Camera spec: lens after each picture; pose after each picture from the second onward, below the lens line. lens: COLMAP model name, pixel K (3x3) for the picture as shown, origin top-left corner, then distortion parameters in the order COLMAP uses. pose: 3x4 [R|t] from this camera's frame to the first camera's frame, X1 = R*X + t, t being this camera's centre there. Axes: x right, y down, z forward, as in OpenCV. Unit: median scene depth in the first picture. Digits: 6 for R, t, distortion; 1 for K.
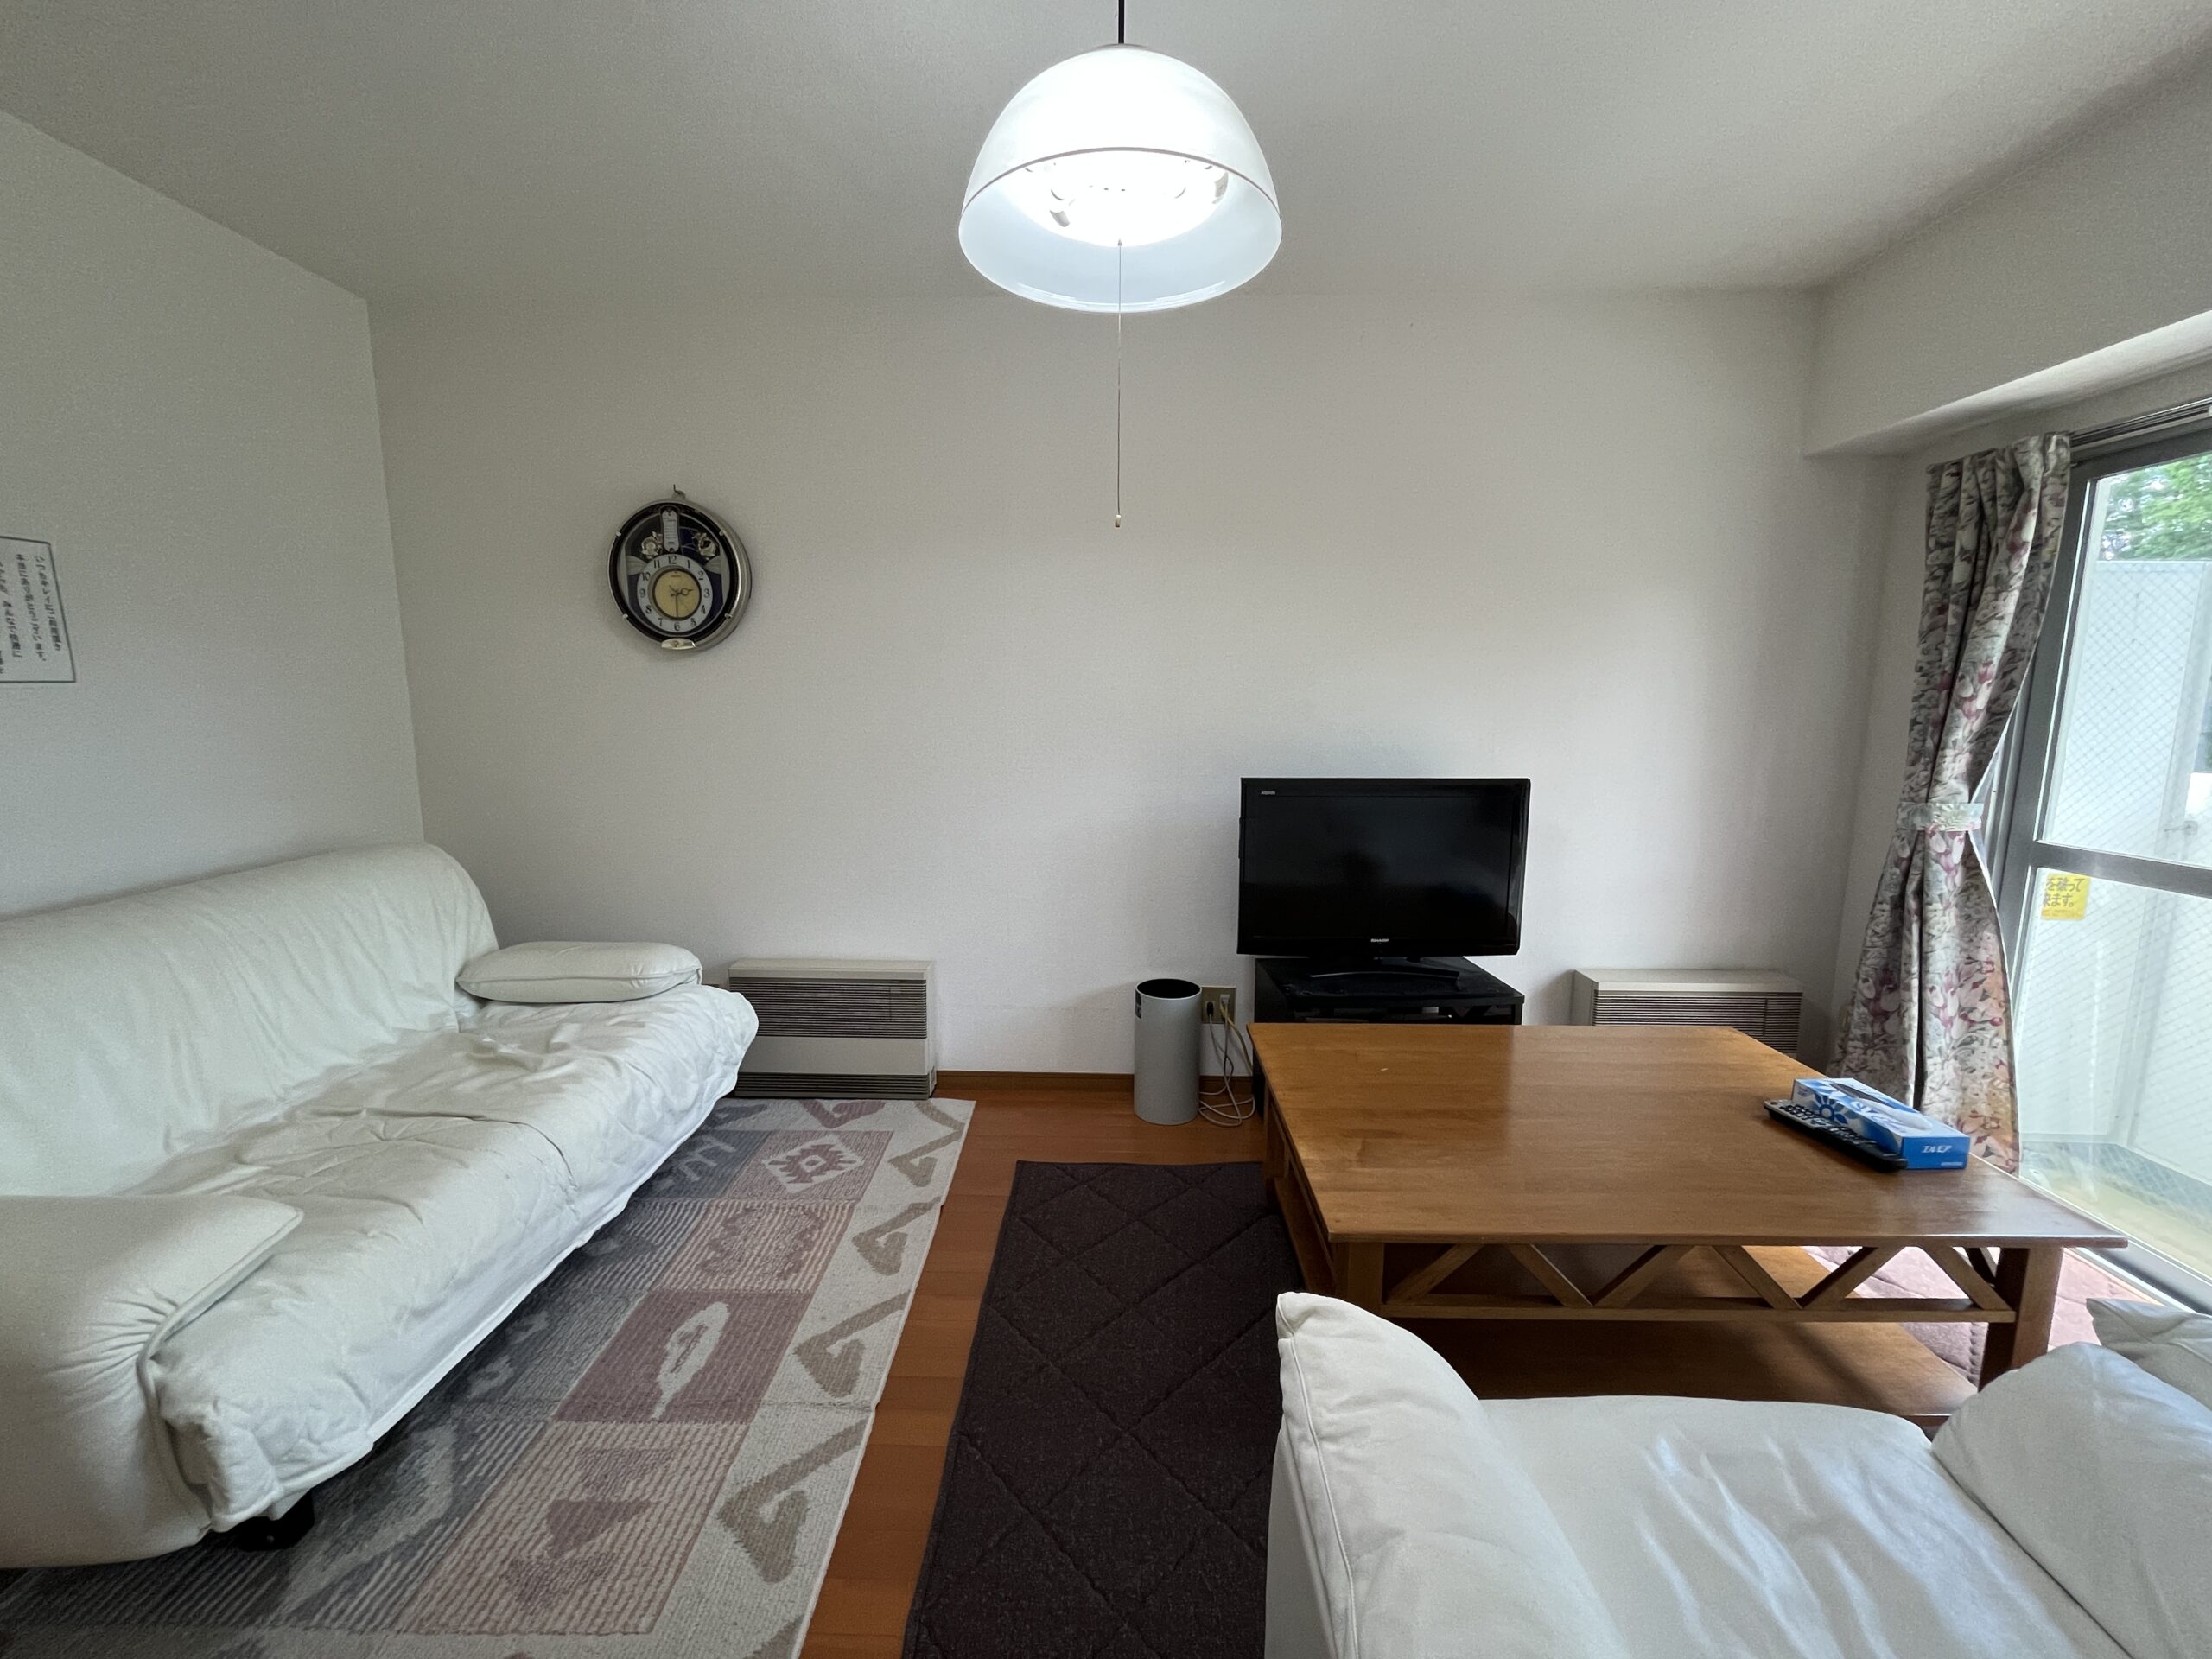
lens RADIAL K [[886.6, 0, 1106.0], [0, 886.6, 829.5], [0, 0, 1]] dist [0.000009, 0.000027]
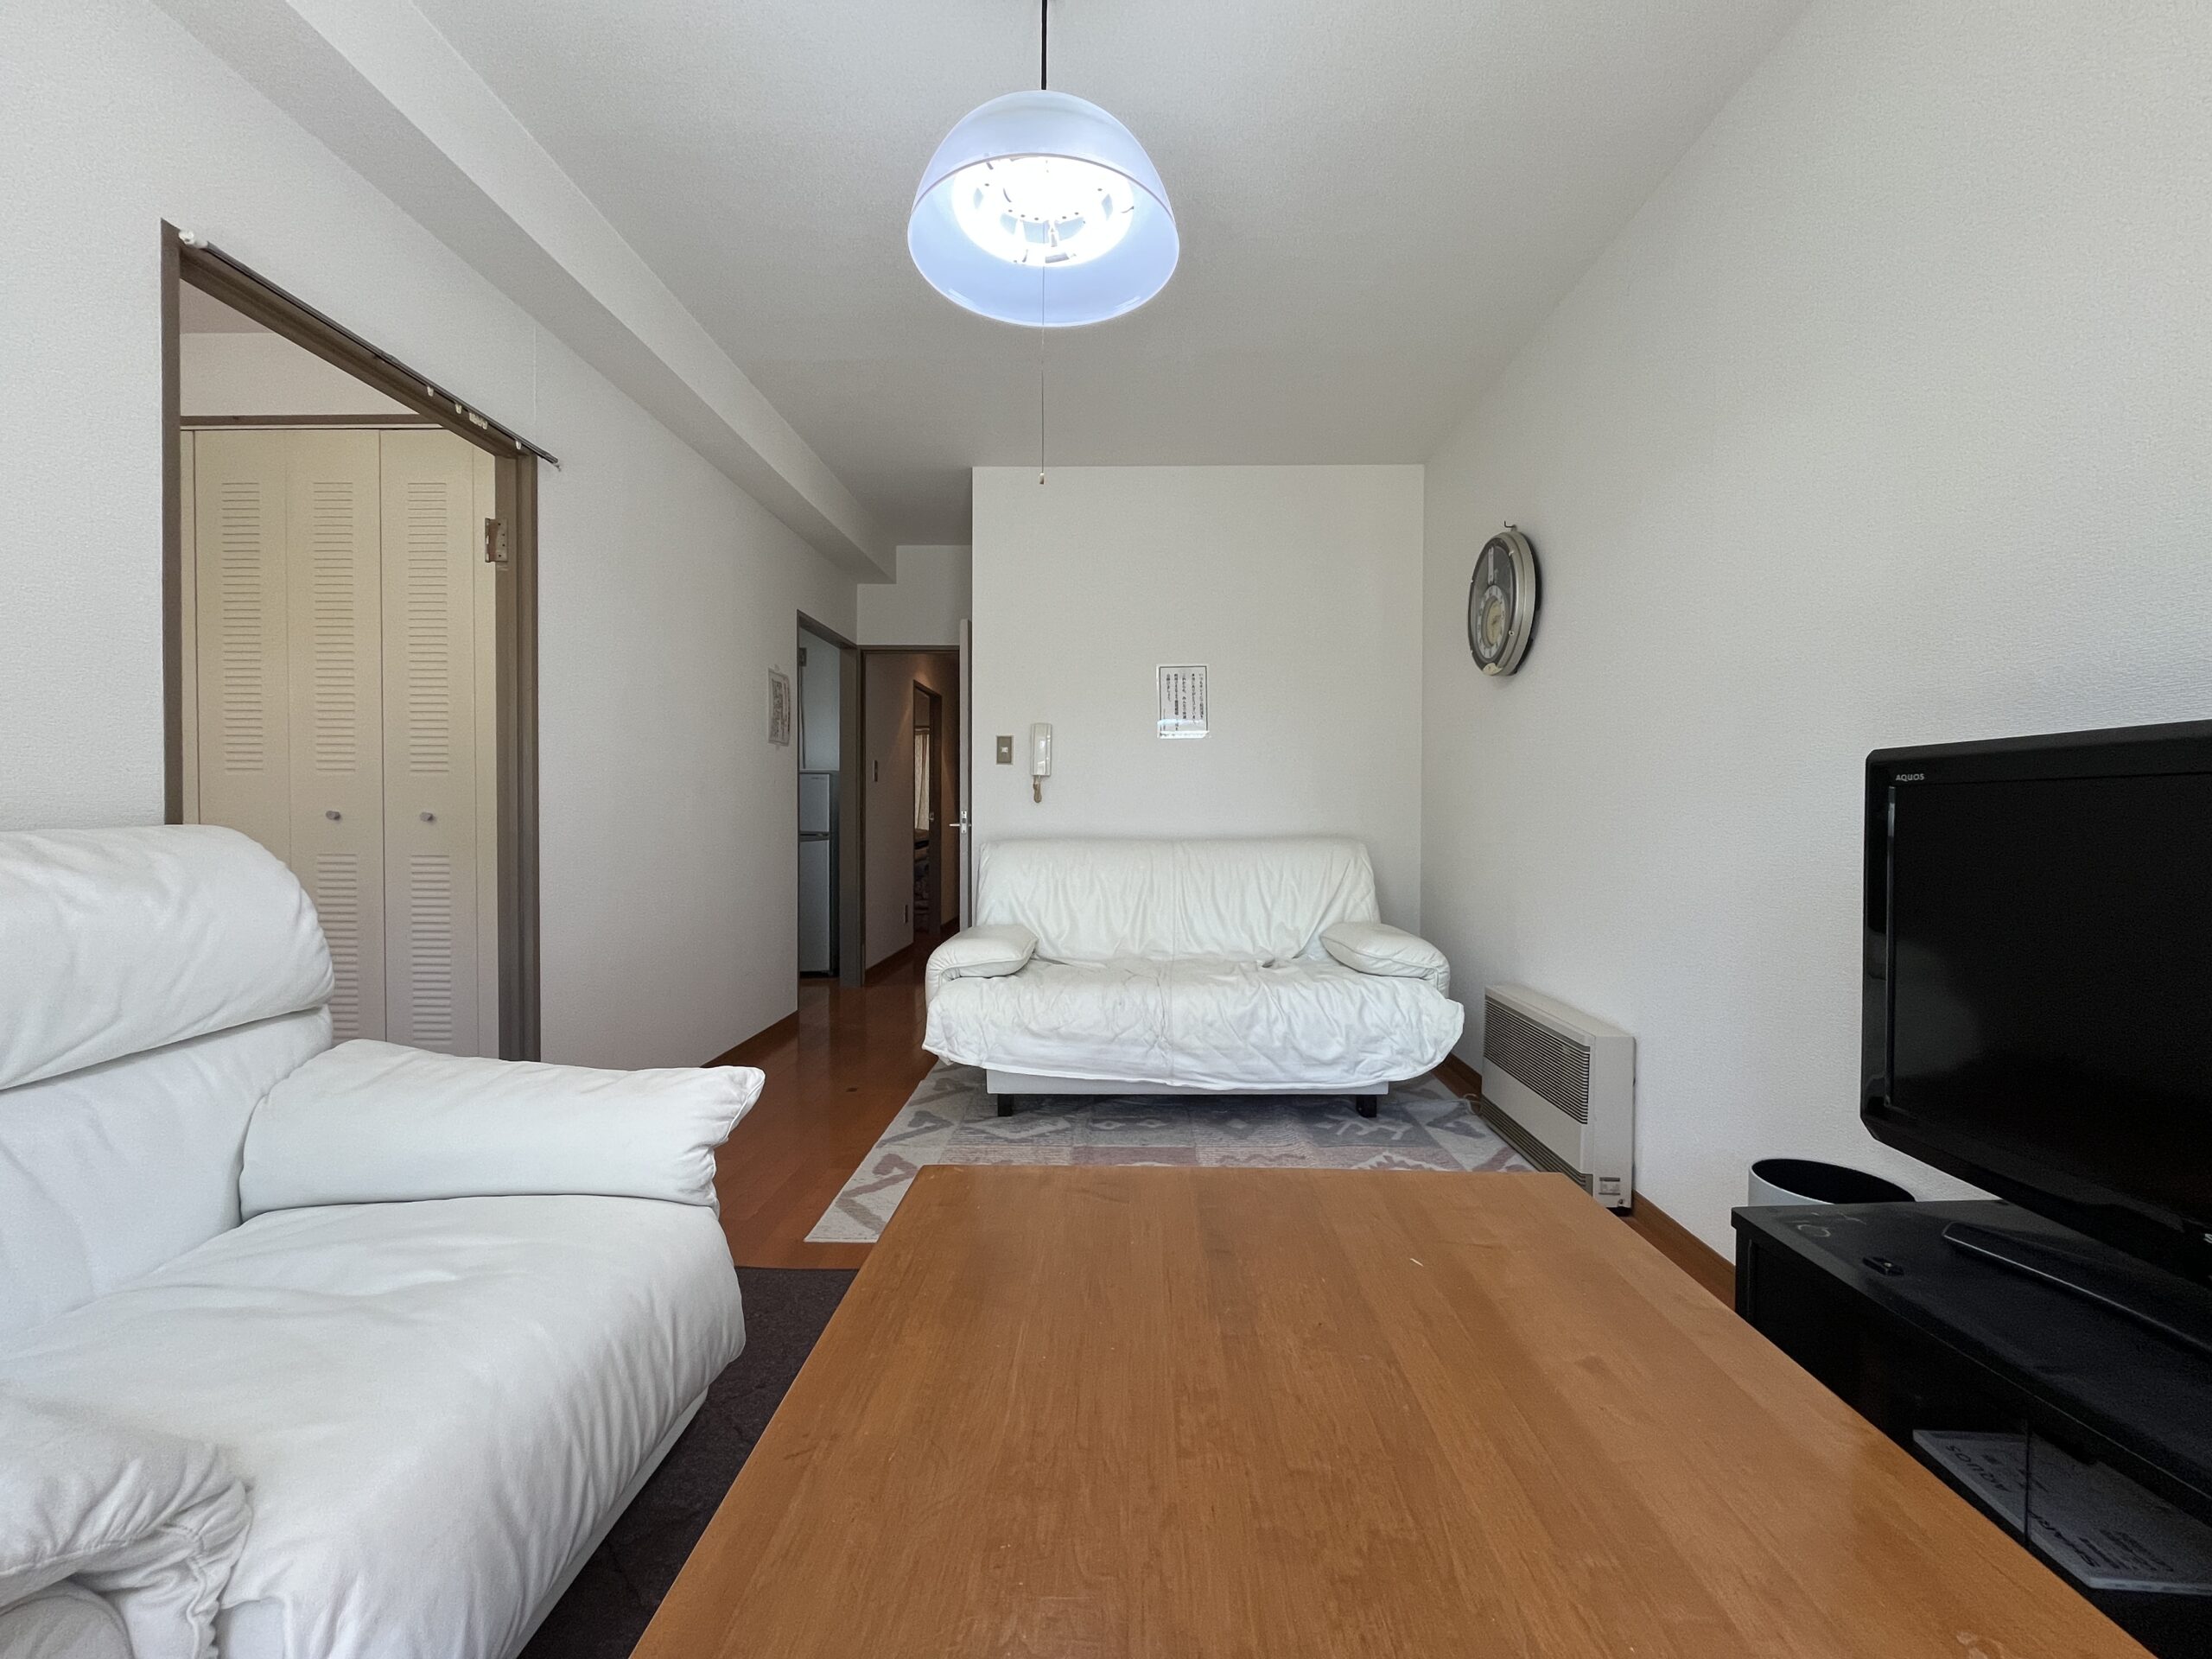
lens RADIAL K [[886.6, 0, 1106.0], [0, 886.6, 829.5], [0, 0, 1]] dist [0.000009, 0.000027]
pose [[-0.005673, 0.017312, -0.999834, 0.629696], [-0.147133, 0.988954, 0.017959, 0.032840], [0.989100, 0.147211, -0.003063, 0.620787]]
